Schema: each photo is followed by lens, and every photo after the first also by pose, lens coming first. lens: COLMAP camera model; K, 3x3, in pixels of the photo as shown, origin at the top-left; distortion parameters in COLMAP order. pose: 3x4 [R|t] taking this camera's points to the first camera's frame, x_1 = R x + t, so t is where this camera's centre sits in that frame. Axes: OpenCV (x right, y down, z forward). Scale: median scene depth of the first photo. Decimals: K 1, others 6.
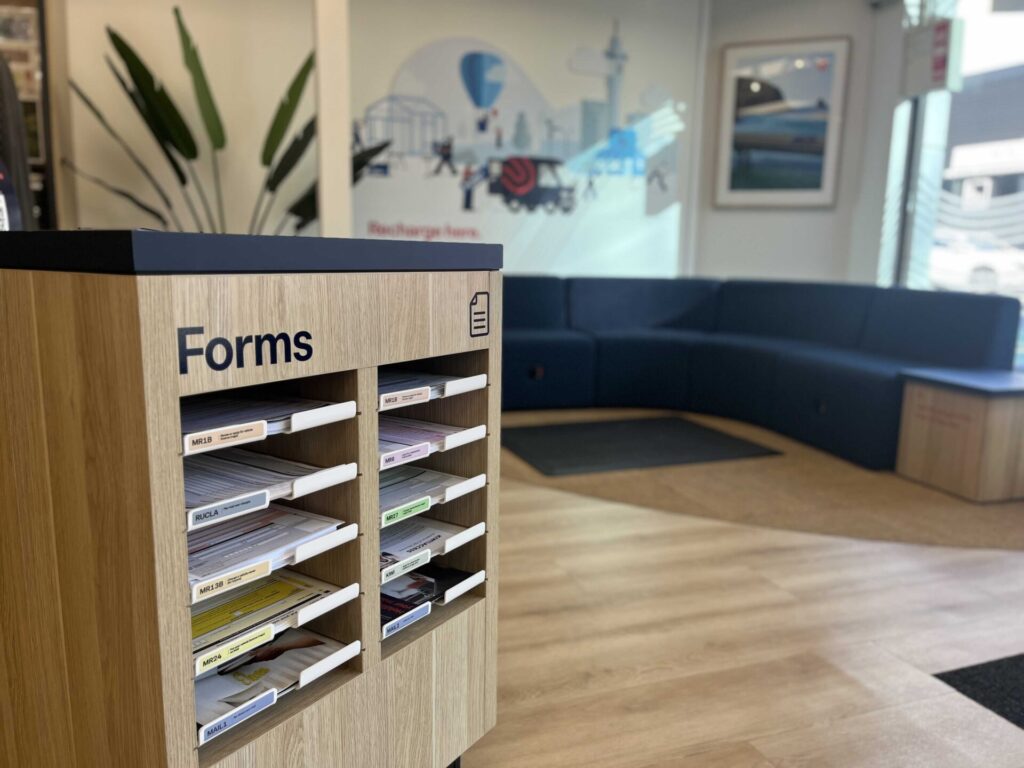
lens RADIAL K [[768.2, 0, 512.0], [0, 768.2, 384.0], [0, 0, 1]] dist [0.048900, -0.063195]
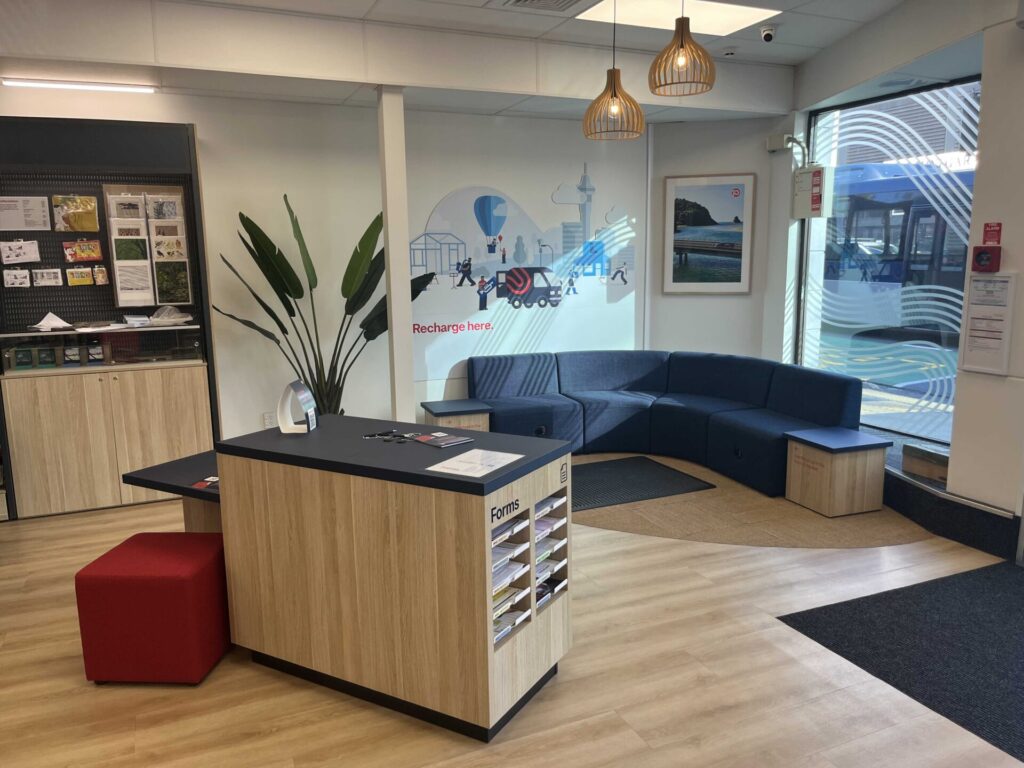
lens RADIAL K [[768.2, 0, 512.0], [0, 768.2, 384.0], [0, 0, 1]] dist [0.048900, -0.063195]
pose [[0.997902, -0.042204, 0.049100, -0.109374], [0.042136, 0.999109, 0.002408, -0.134095], [-0.049158, -0.000334, 0.998791, -0.492376]]
